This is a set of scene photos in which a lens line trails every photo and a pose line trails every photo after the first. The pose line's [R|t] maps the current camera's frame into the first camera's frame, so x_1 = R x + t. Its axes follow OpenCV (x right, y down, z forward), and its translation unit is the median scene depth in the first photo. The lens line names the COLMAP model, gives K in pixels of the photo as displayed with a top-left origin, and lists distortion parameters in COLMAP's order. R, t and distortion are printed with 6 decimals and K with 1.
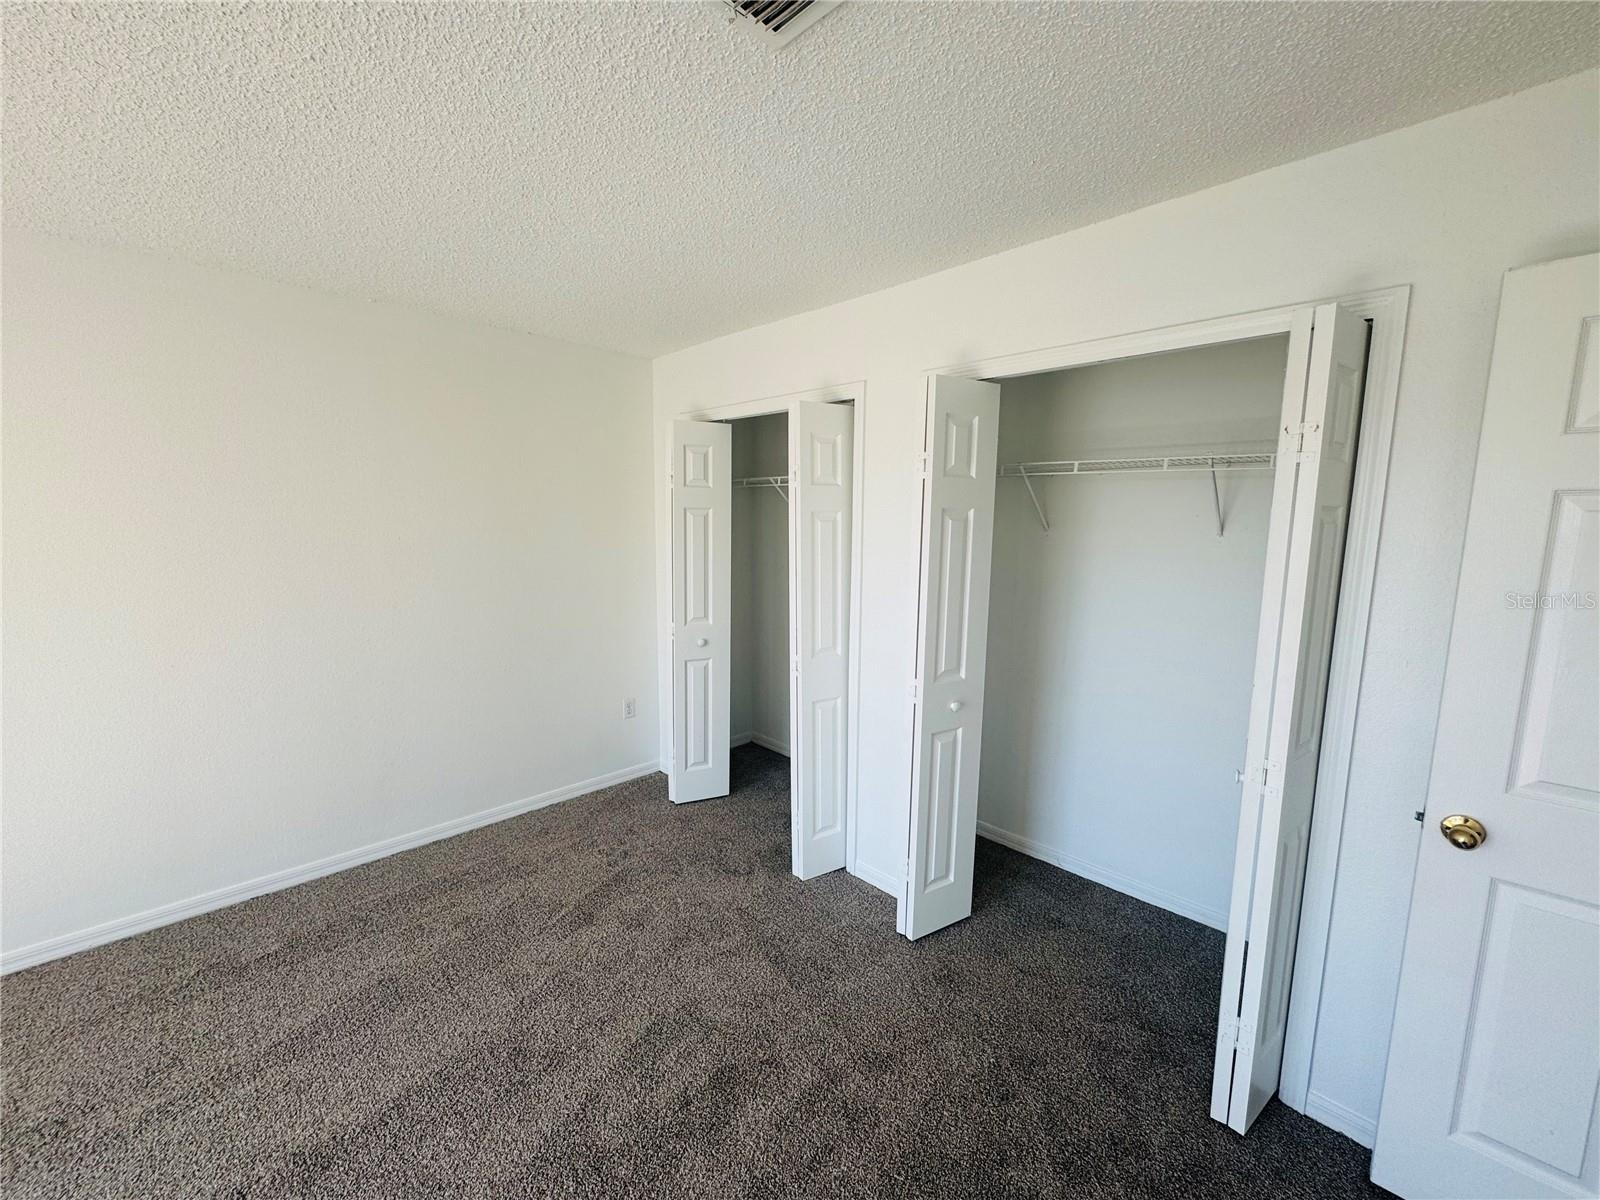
lens RADIAL K [[660.7, 0, 792.4], [0, 660.7, 611.4], [0, 0, 1]] dist [-0.000897, -0.000121]
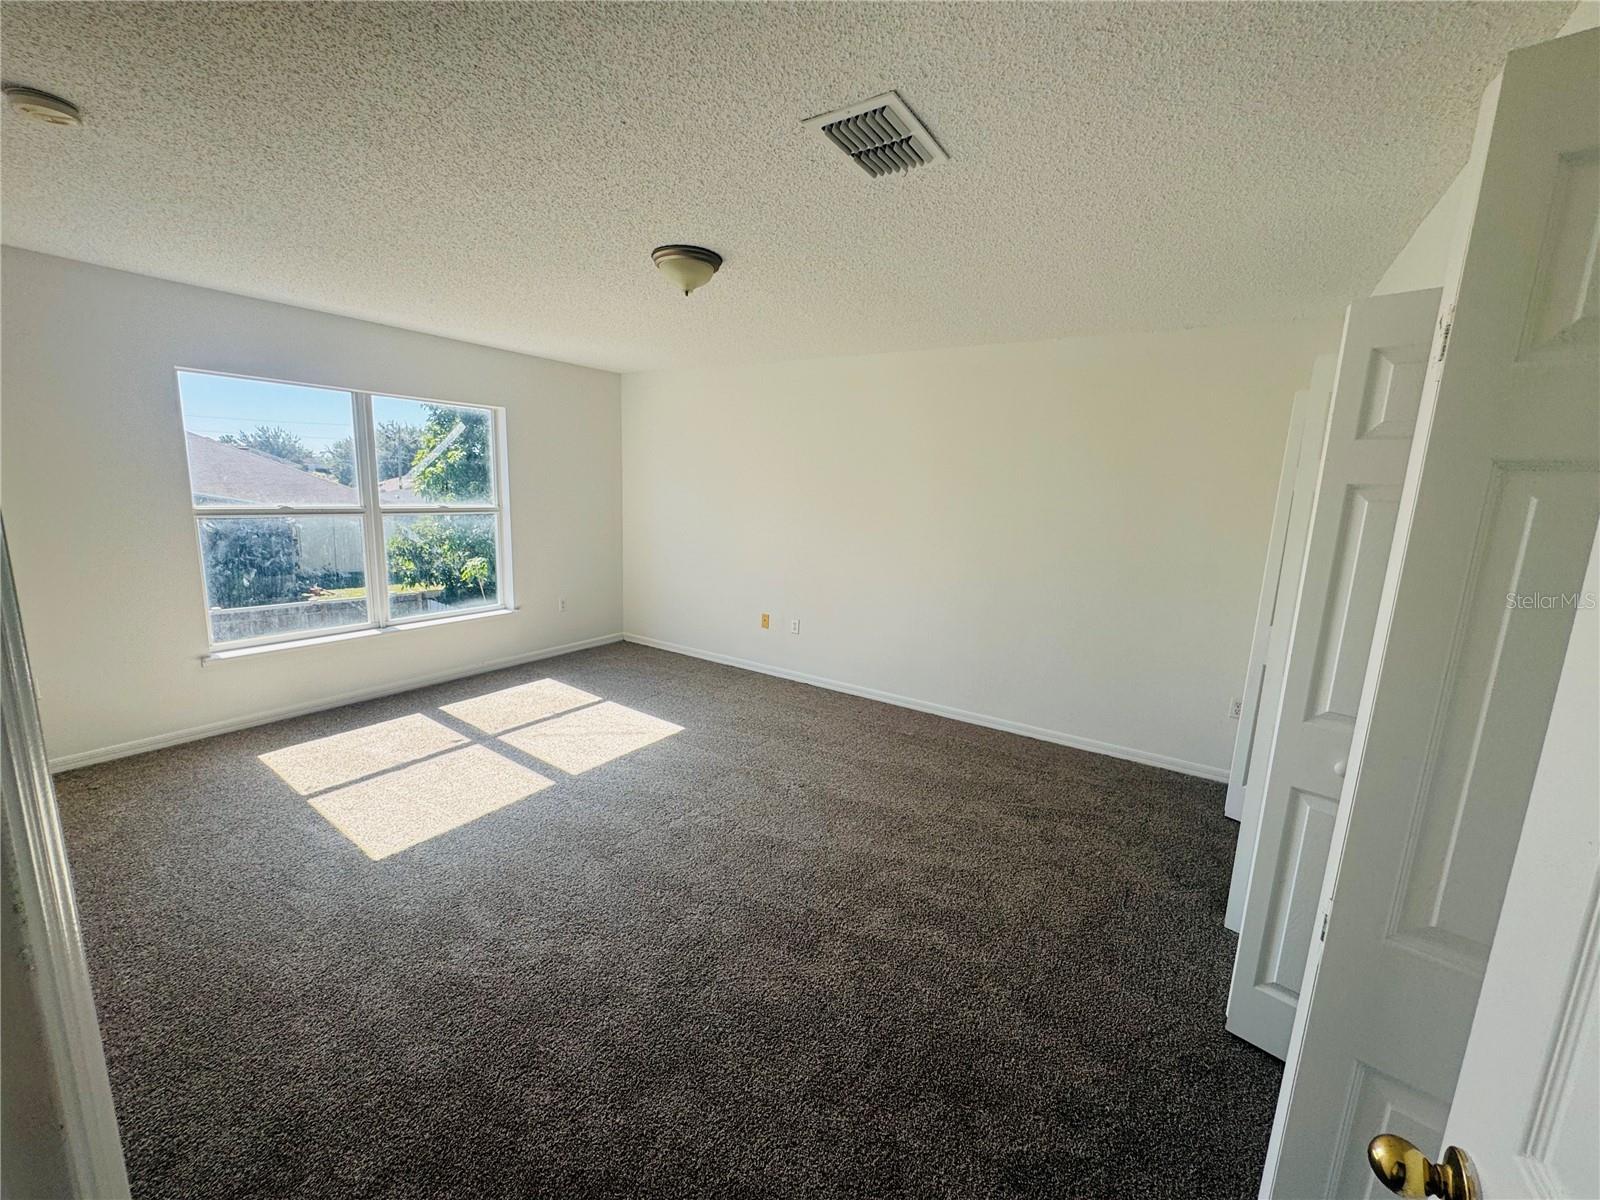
lens RADIAL K [[660.7, 0, 792.4], [0, 660.7, 611.4], [0, 0, 1]] dist [-0.000897, -0.000121]
pose [[0.162556, 0.169841, -0.971972, 0.772049], [-0.173948, 0.974579, 0.141204, -0.015579], [0.971245, 0.146119, 0.187967, 0.264314]]
